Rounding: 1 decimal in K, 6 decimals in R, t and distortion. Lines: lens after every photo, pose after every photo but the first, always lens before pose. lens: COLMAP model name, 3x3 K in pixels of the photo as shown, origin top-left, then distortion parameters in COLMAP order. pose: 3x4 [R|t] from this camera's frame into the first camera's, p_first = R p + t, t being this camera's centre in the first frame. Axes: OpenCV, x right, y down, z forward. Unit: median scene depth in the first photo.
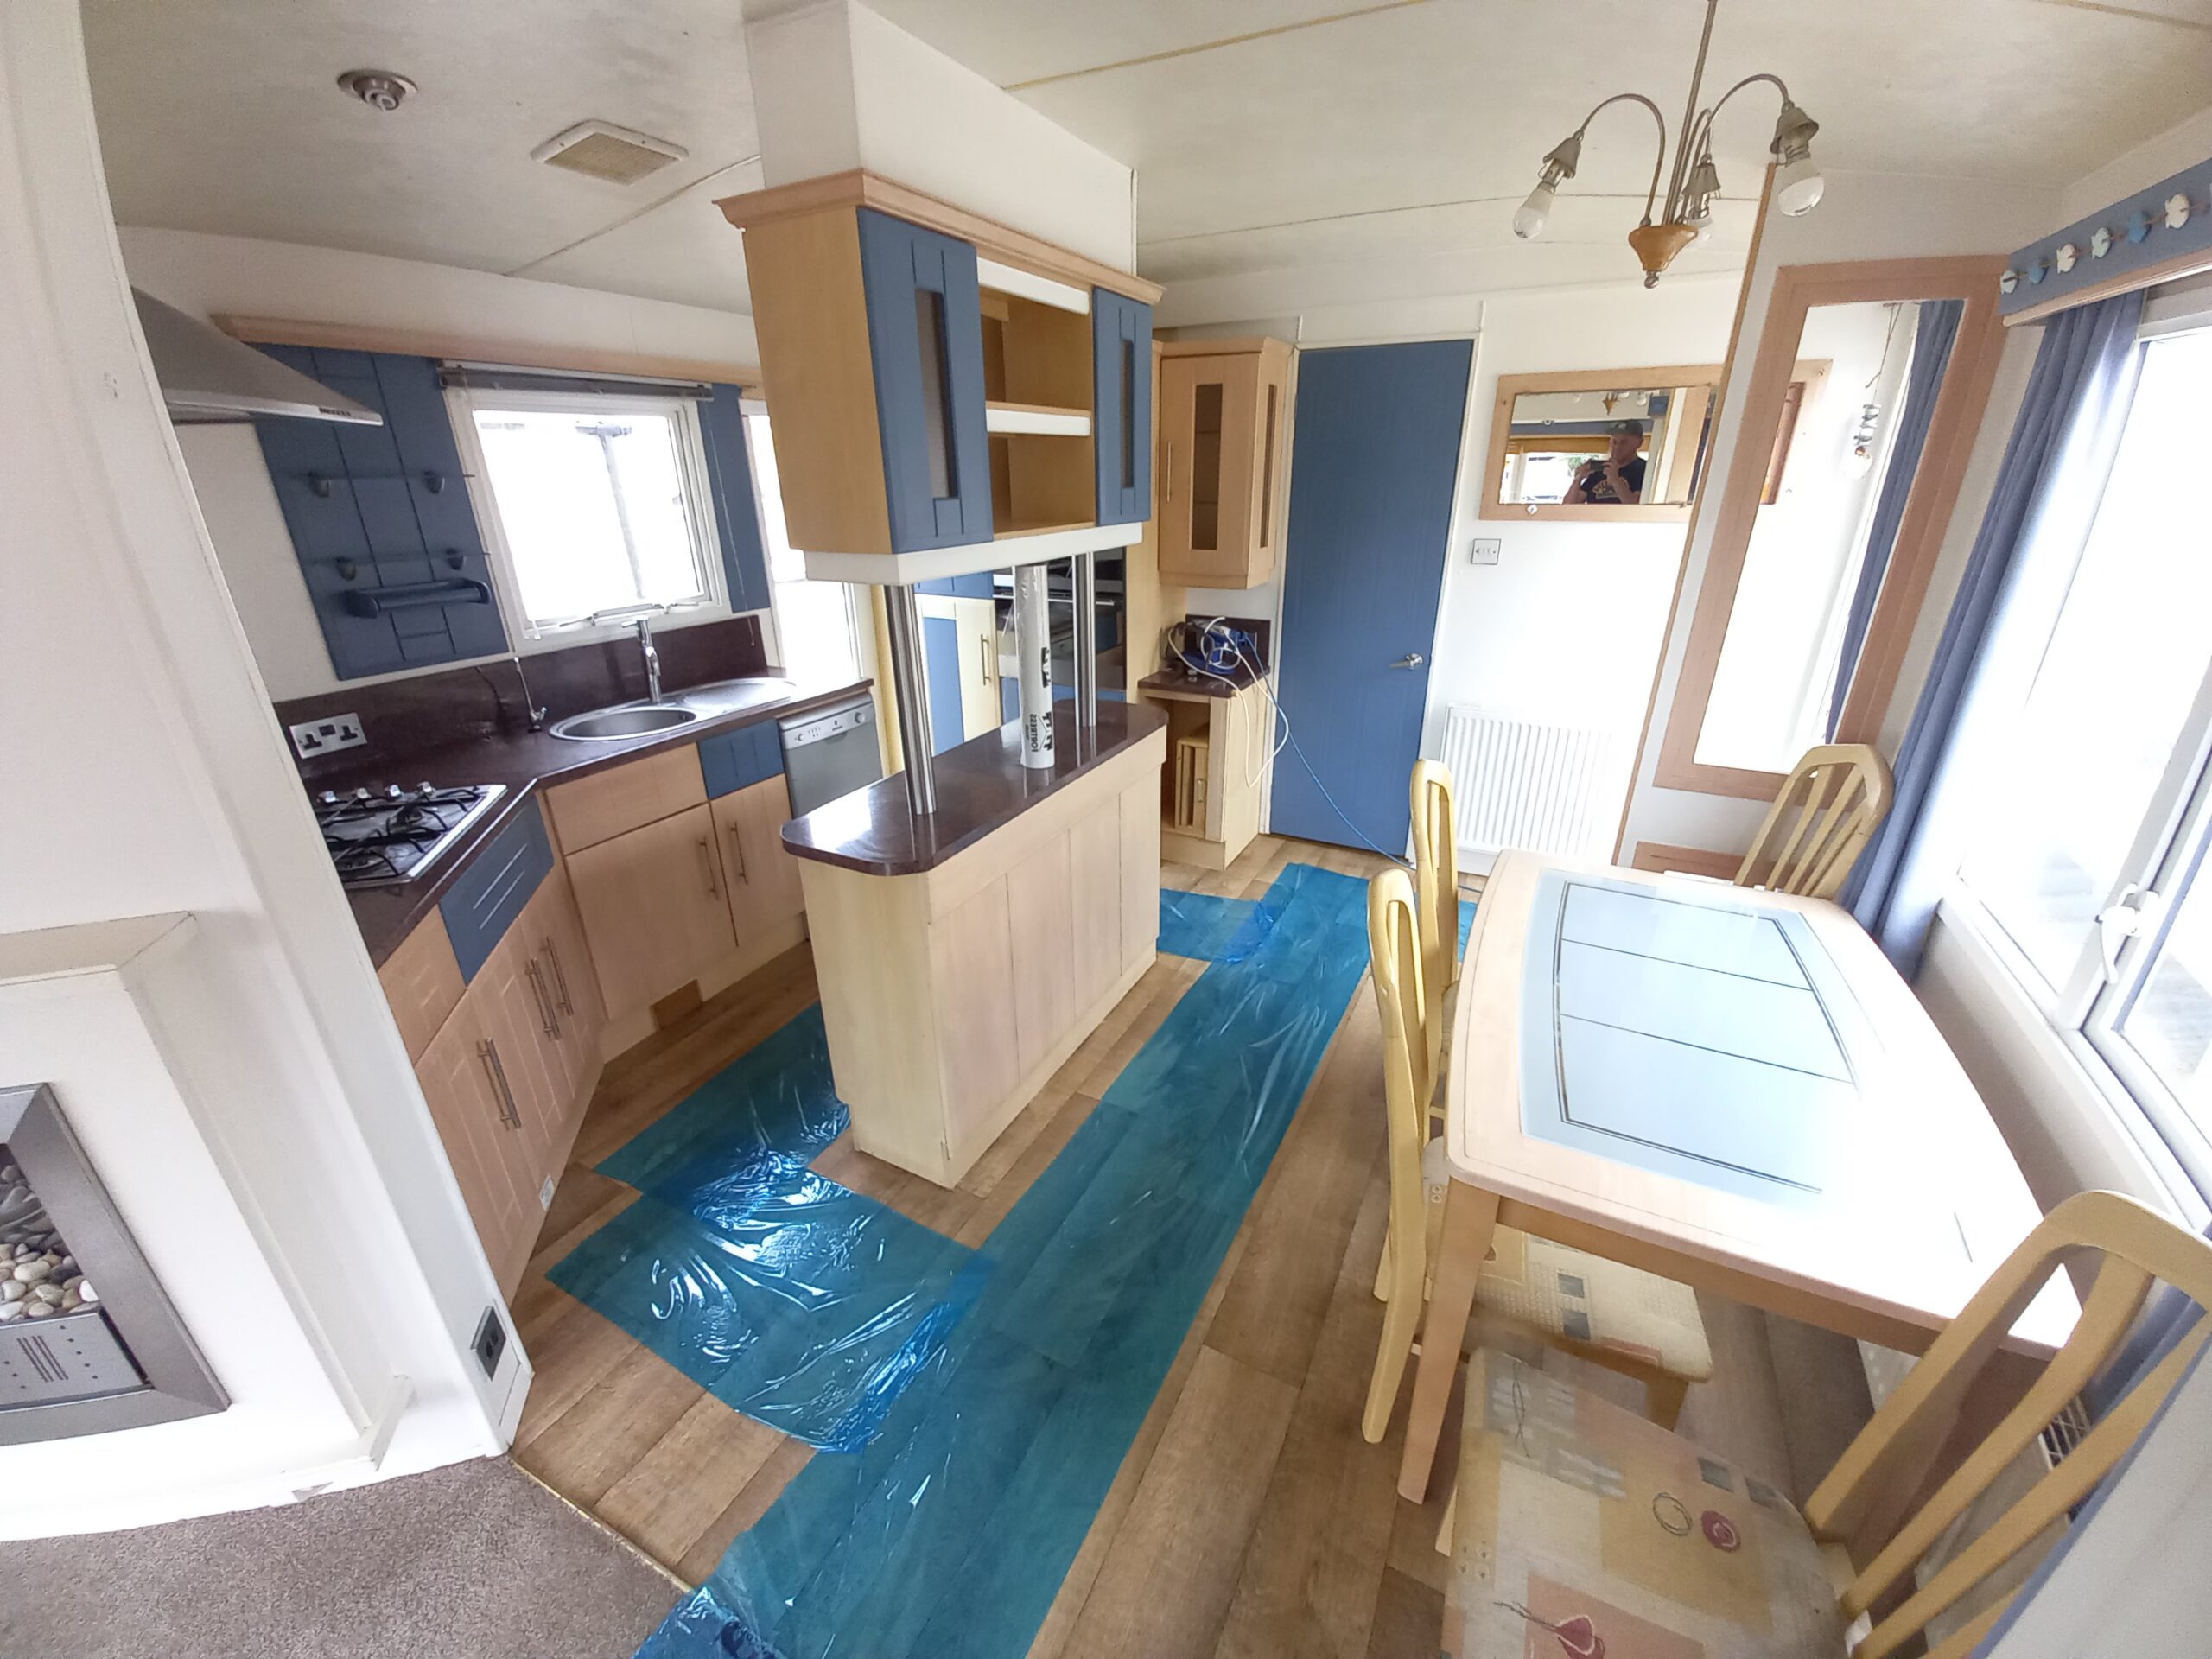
lens RADIAL K [[882.3, 0, 1109.3], [0, 882.3, 868.8], [0, 0, 1]] dist [0.000125, -0.000022]
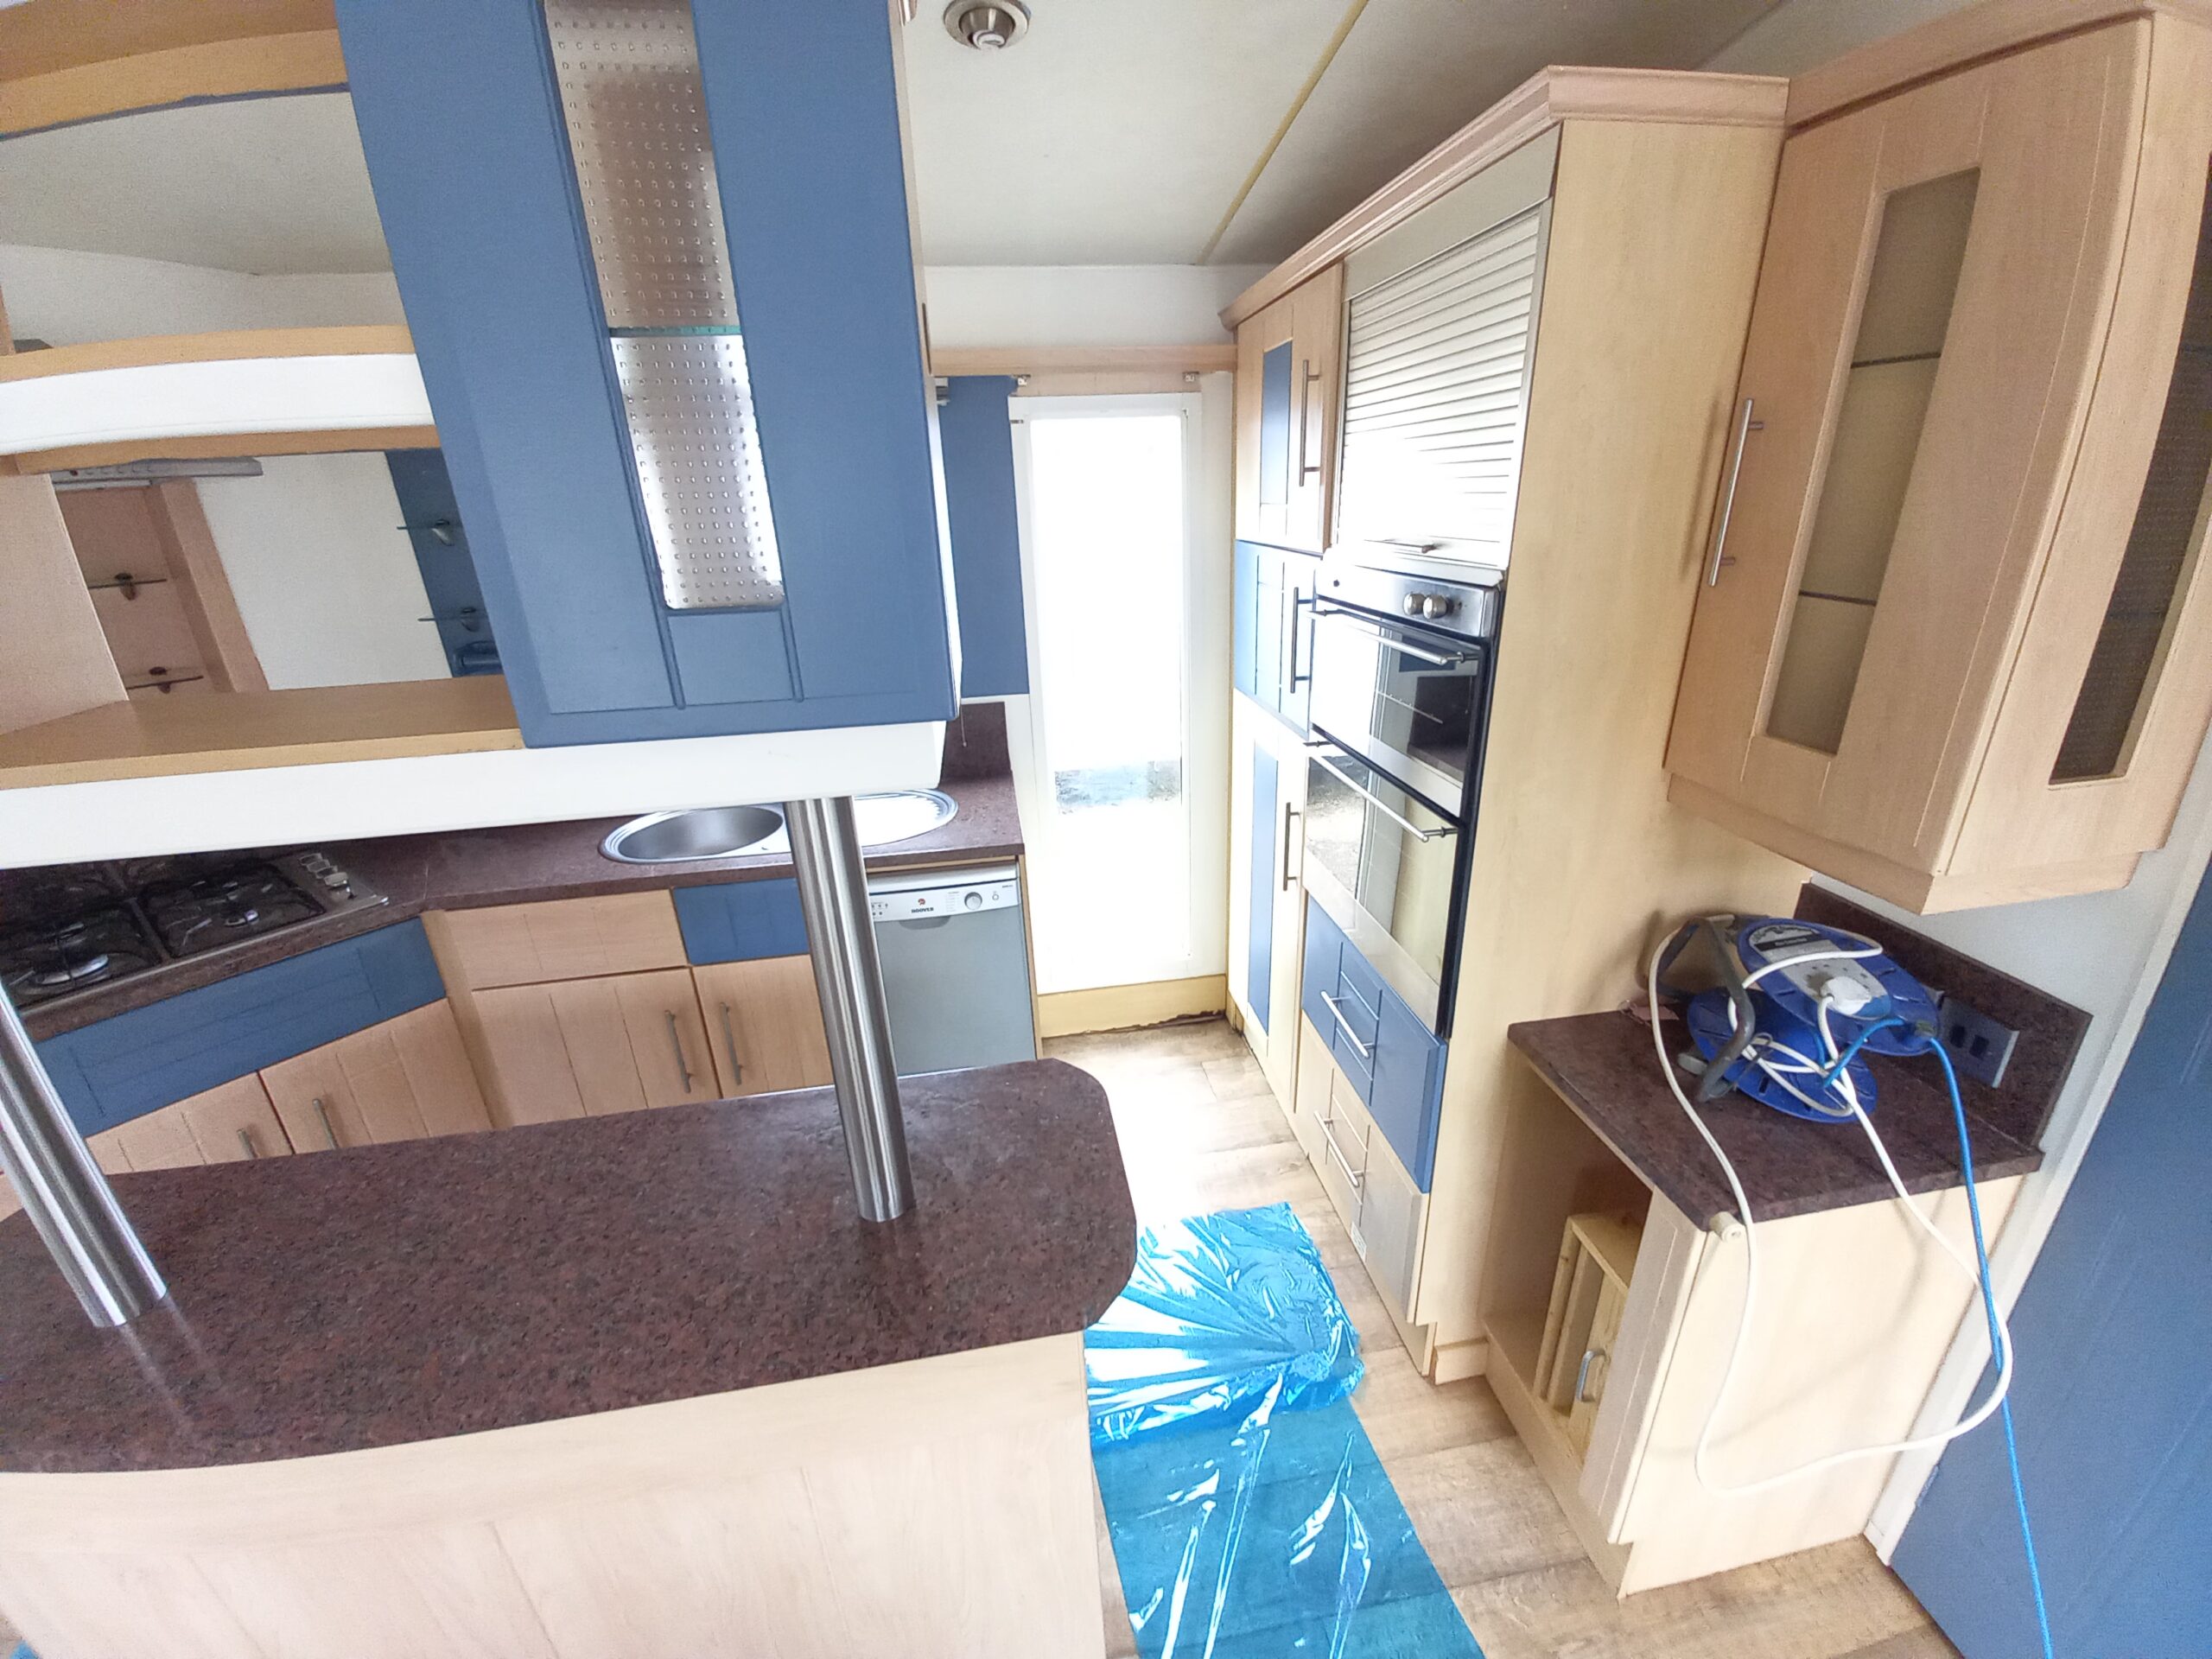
lens RADIAL K [[861.1, 0, 1104.5], [0, 861.1, 824.0], [0, 0, 1]] dist [0.024591, -0.021772]
pose [[0.593351, 0.278451, -0.755248, 0.242915], [-0.306397, 0.945760, 0.107973, -0.364770], [0.744349, 0.167340, 0.646485, 0.780257]]
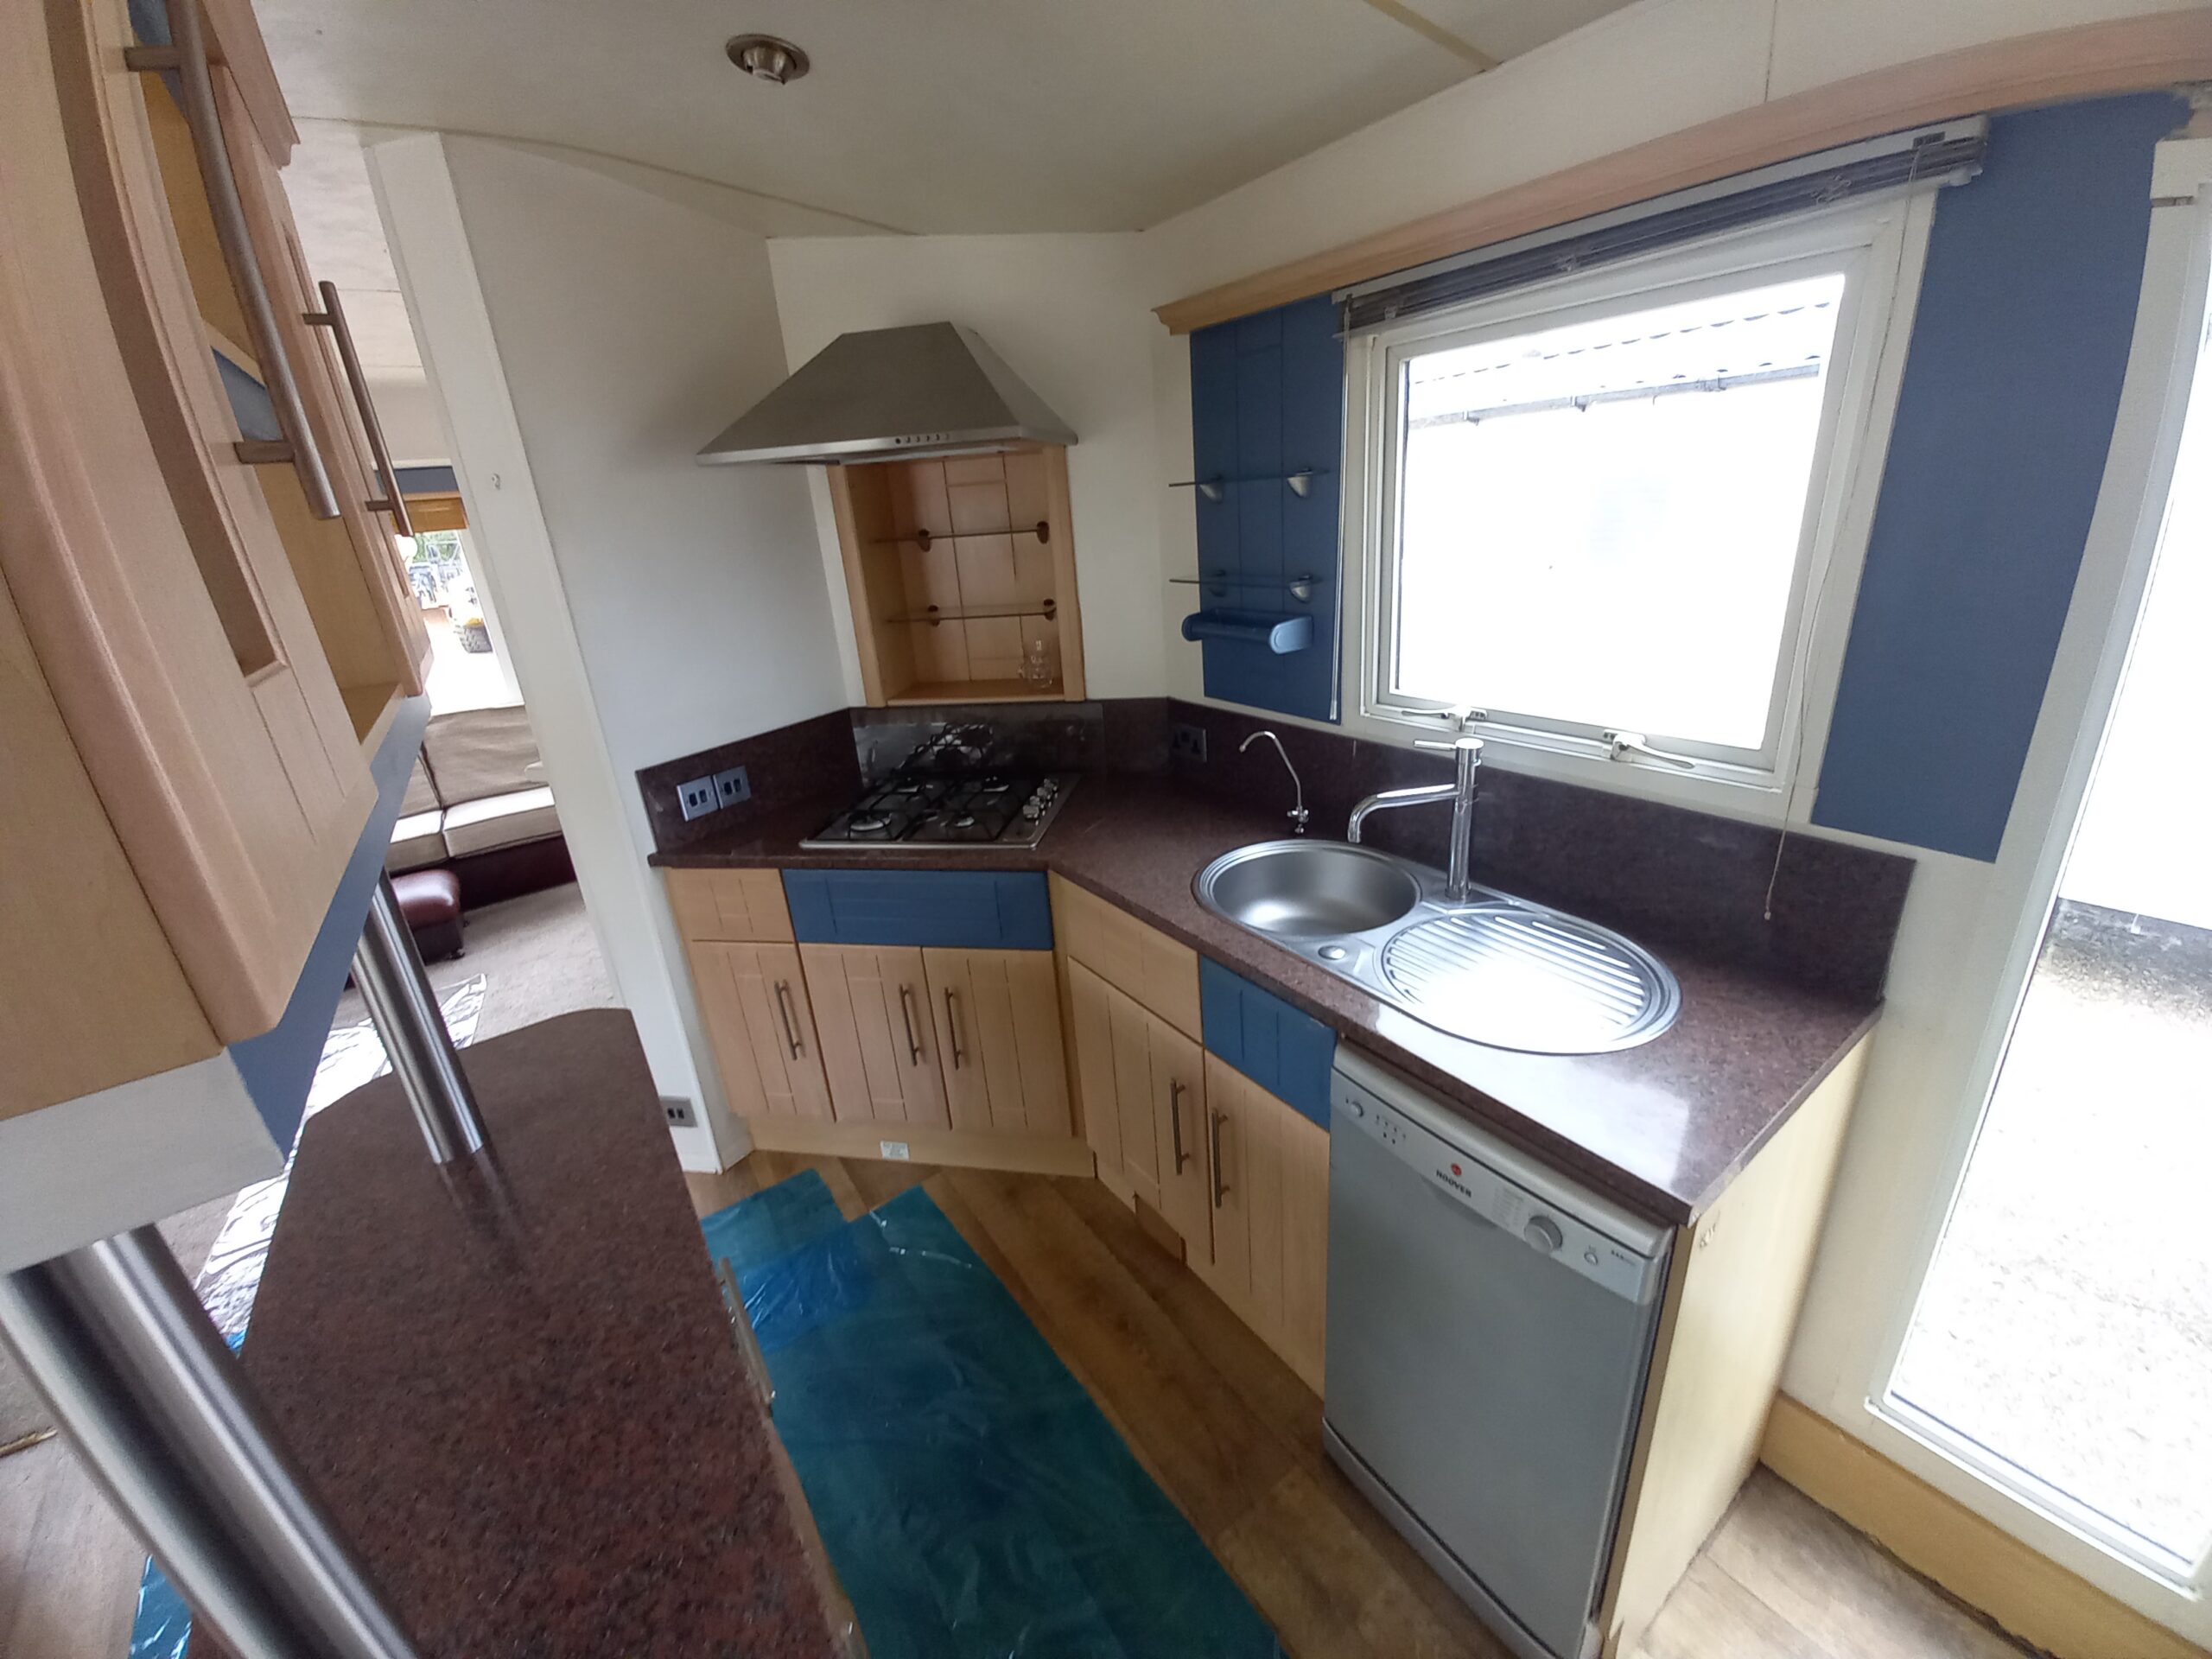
lens RADIAL K [[861.1, 0, 1104.5], [0, 861.1, 824.0], [0, 0, 1]] dist [0.024591, -0.021772]
pose [[-0.456128, 0.356466, -0.815401, -0.021974], [-0.294076, 0.804419, 0.516168, -0.461955], [0.839921, 0.475228, -0.262090, 1.027688]]
